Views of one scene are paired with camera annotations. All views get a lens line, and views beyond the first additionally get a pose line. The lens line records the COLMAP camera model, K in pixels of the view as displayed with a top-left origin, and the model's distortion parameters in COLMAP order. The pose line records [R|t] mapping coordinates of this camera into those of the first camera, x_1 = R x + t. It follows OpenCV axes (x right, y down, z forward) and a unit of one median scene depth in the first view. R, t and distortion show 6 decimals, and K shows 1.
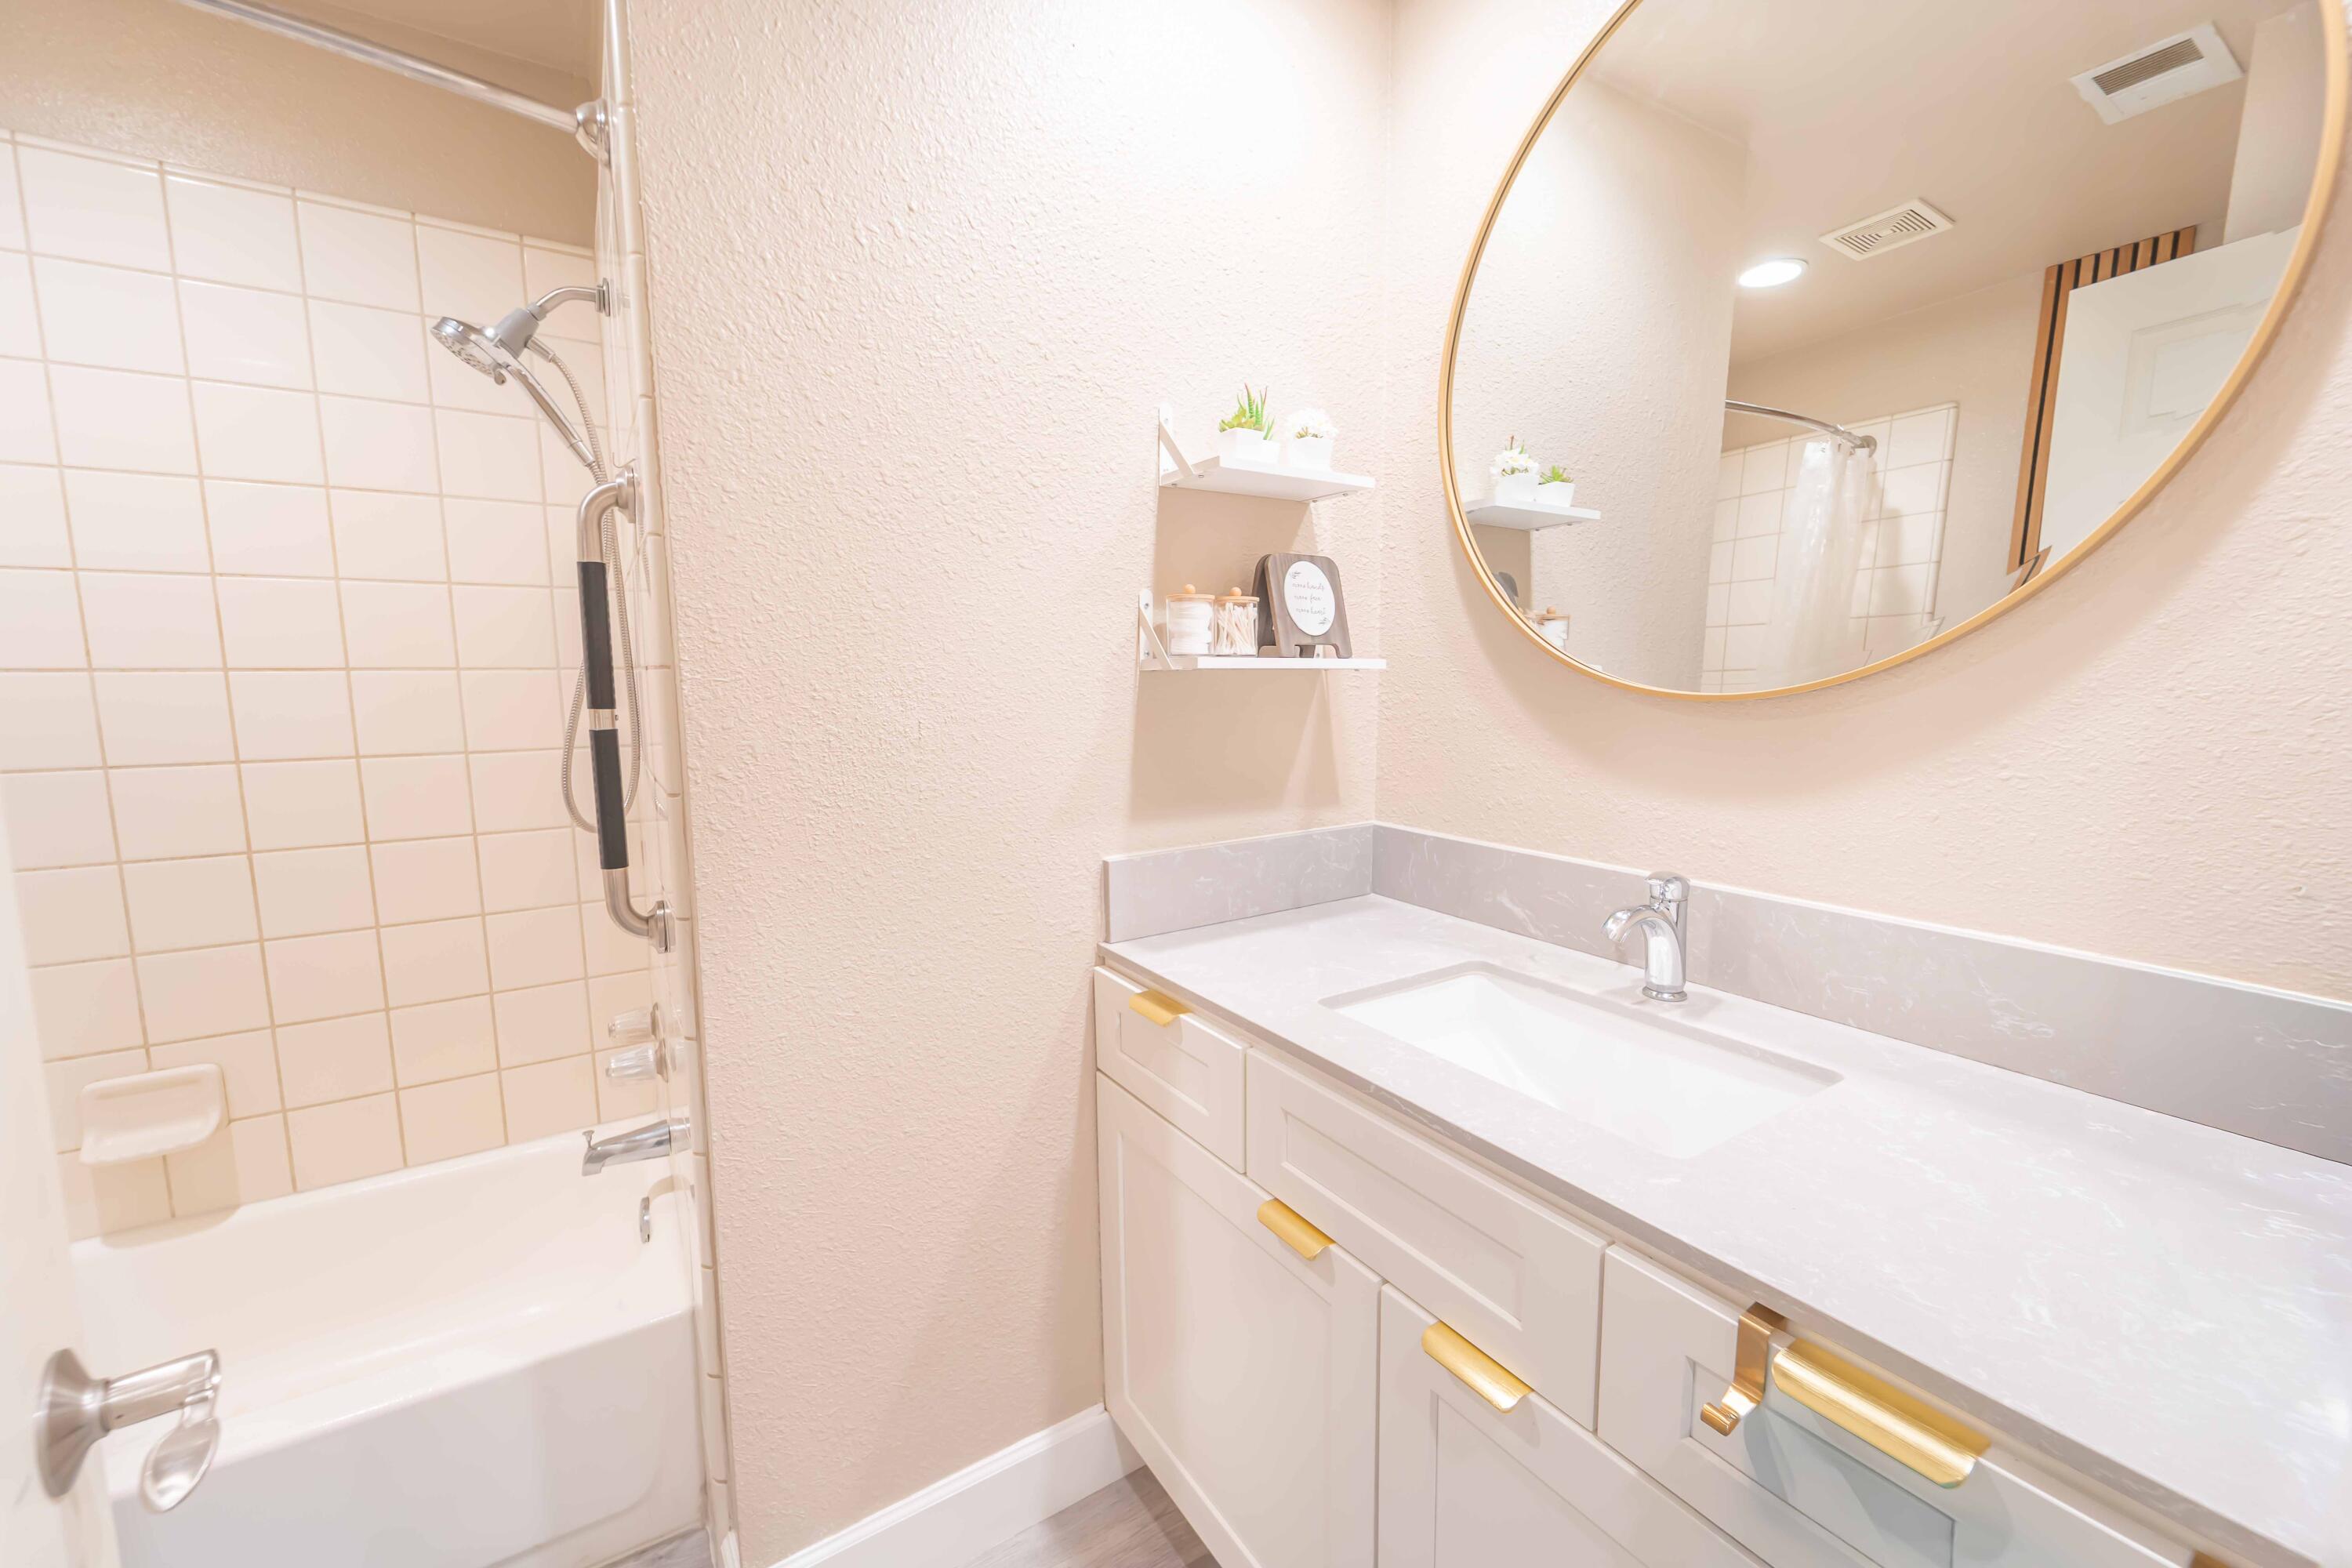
lens RADIAL K [[948.0, 0, 1183.4], [0, 948.0, 792.7], [0, 0, 1]] dist [0.003192, -0.000679]
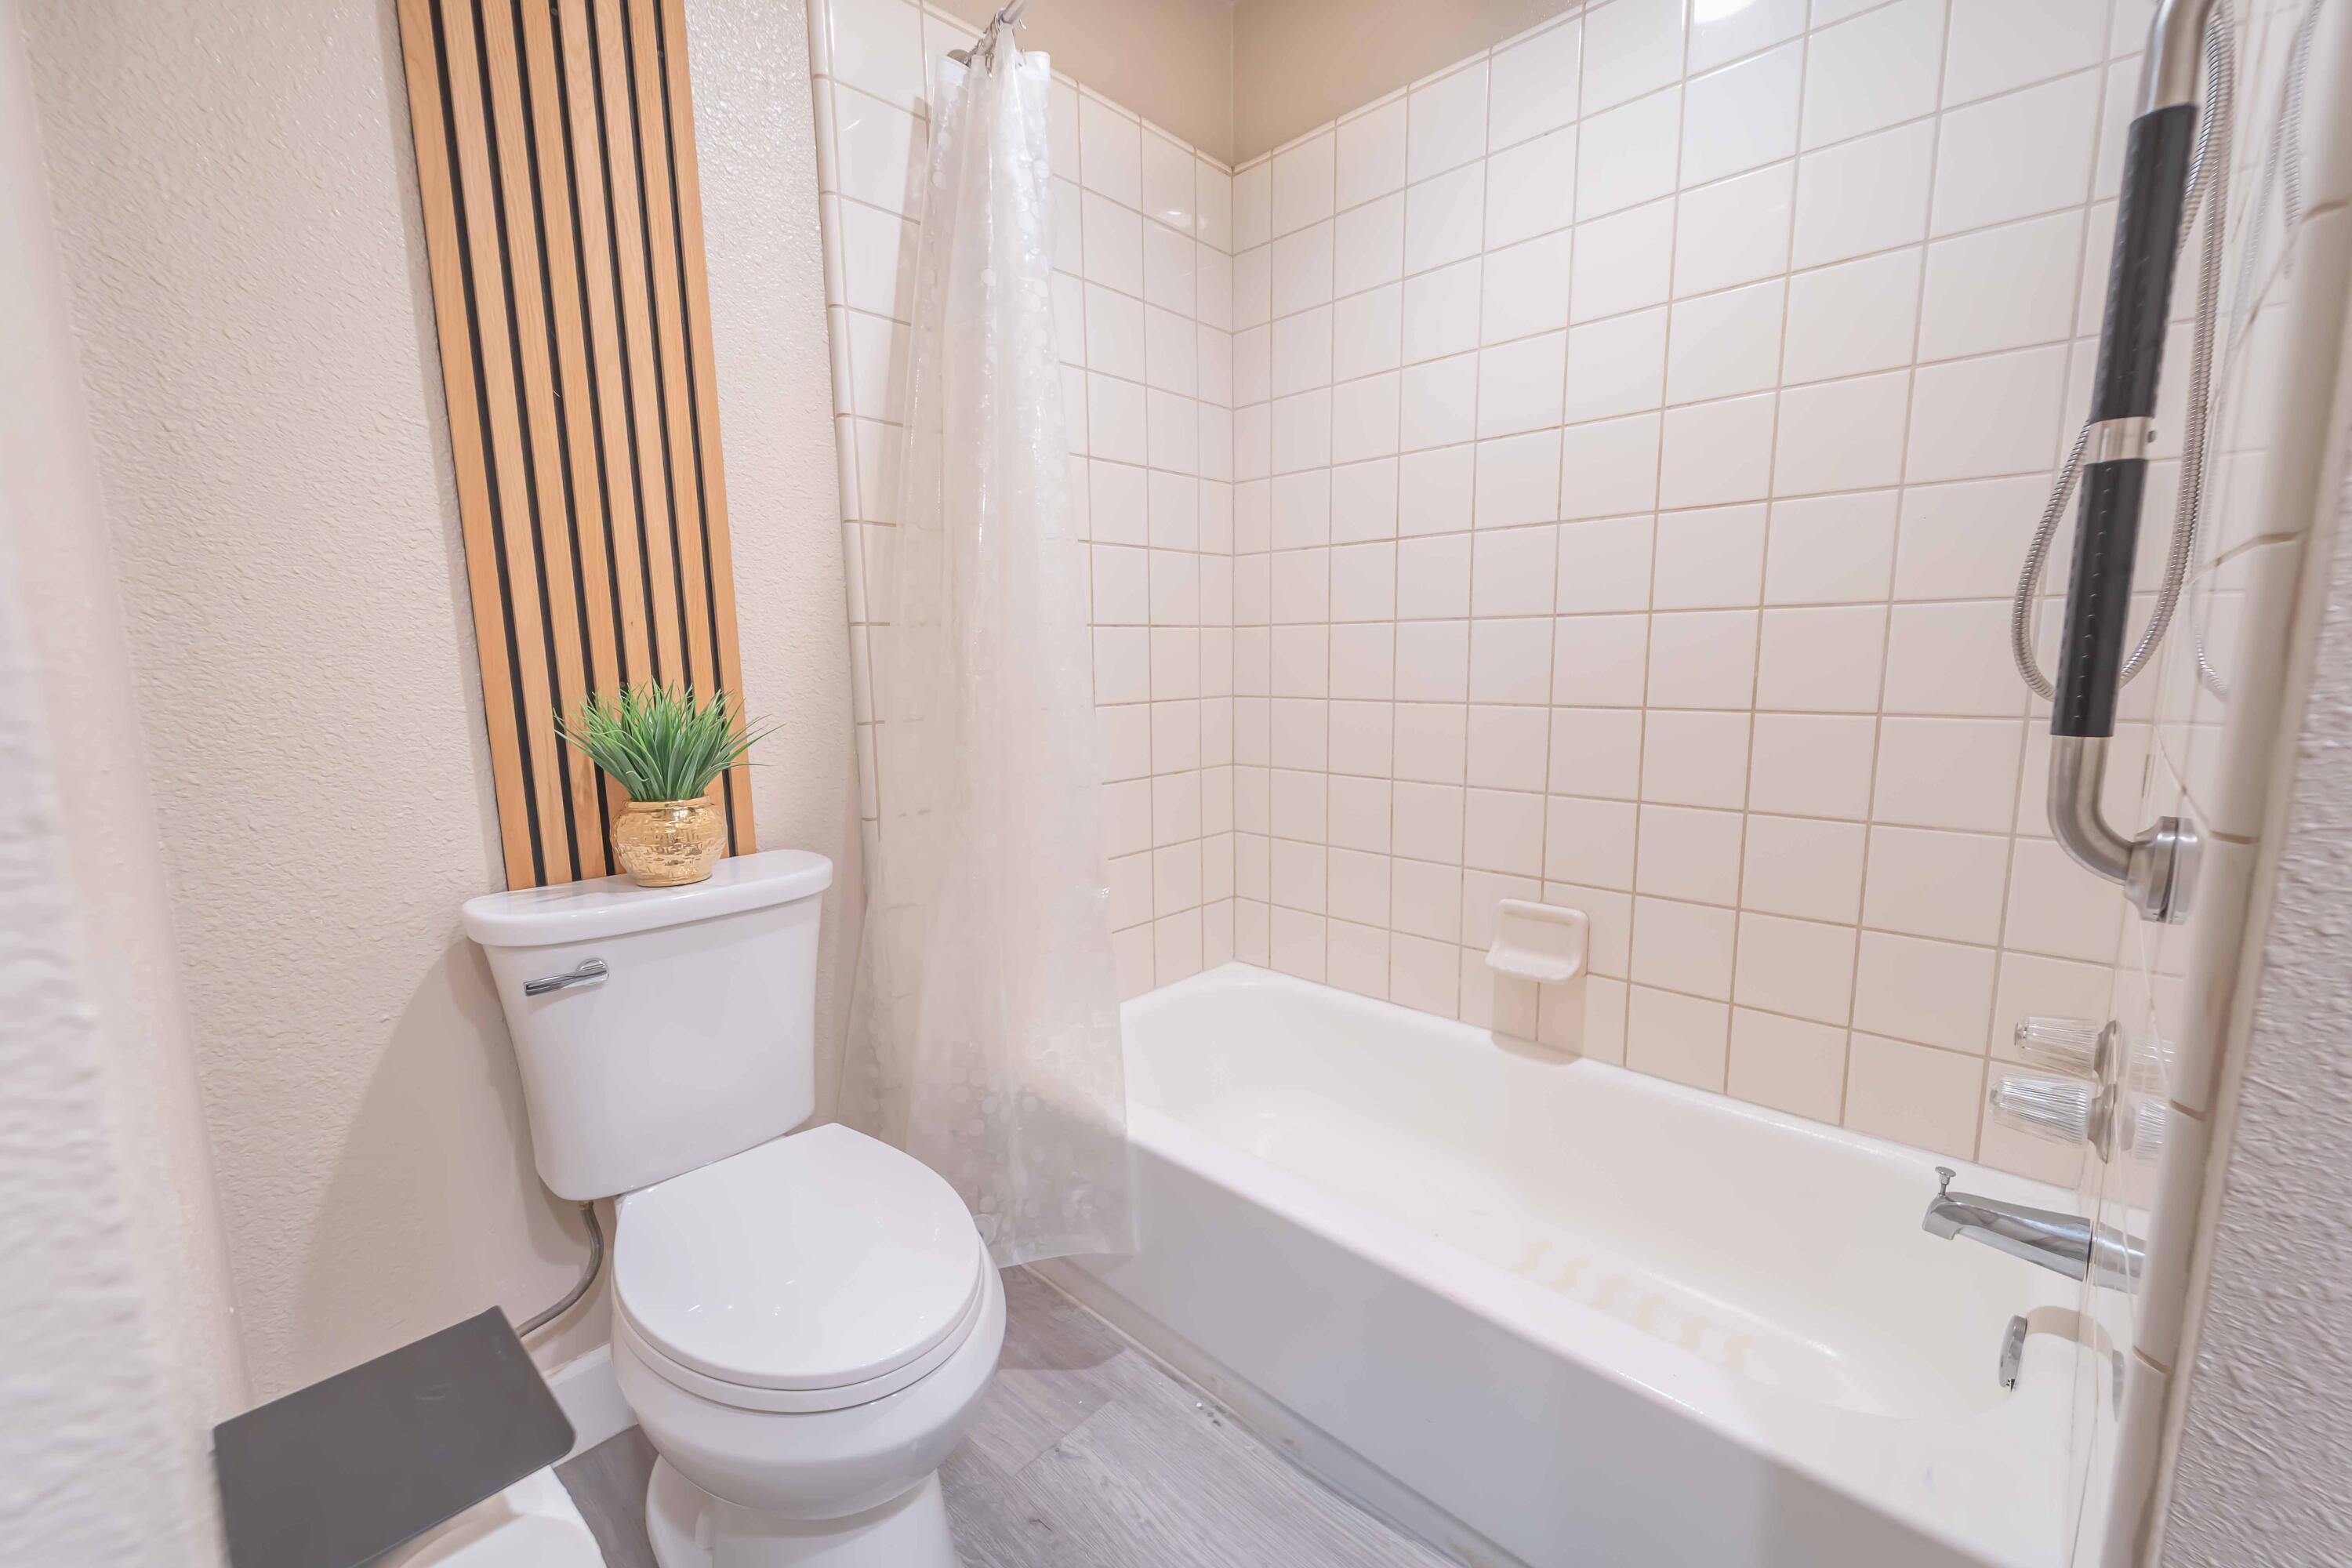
lens RADIAL K [[948.0, 0, 1183.4], [0, 948.0, 792.7], [0, 0, 1]] dist [0.003192, -0.000679]
pose [[0.245696, 0.145318, -0.958393, -0.171314], [-0.110755, 0.986433, 0.121176, 0.082730], [0.962999, 0.076374, 0.258457, 0.313449]]
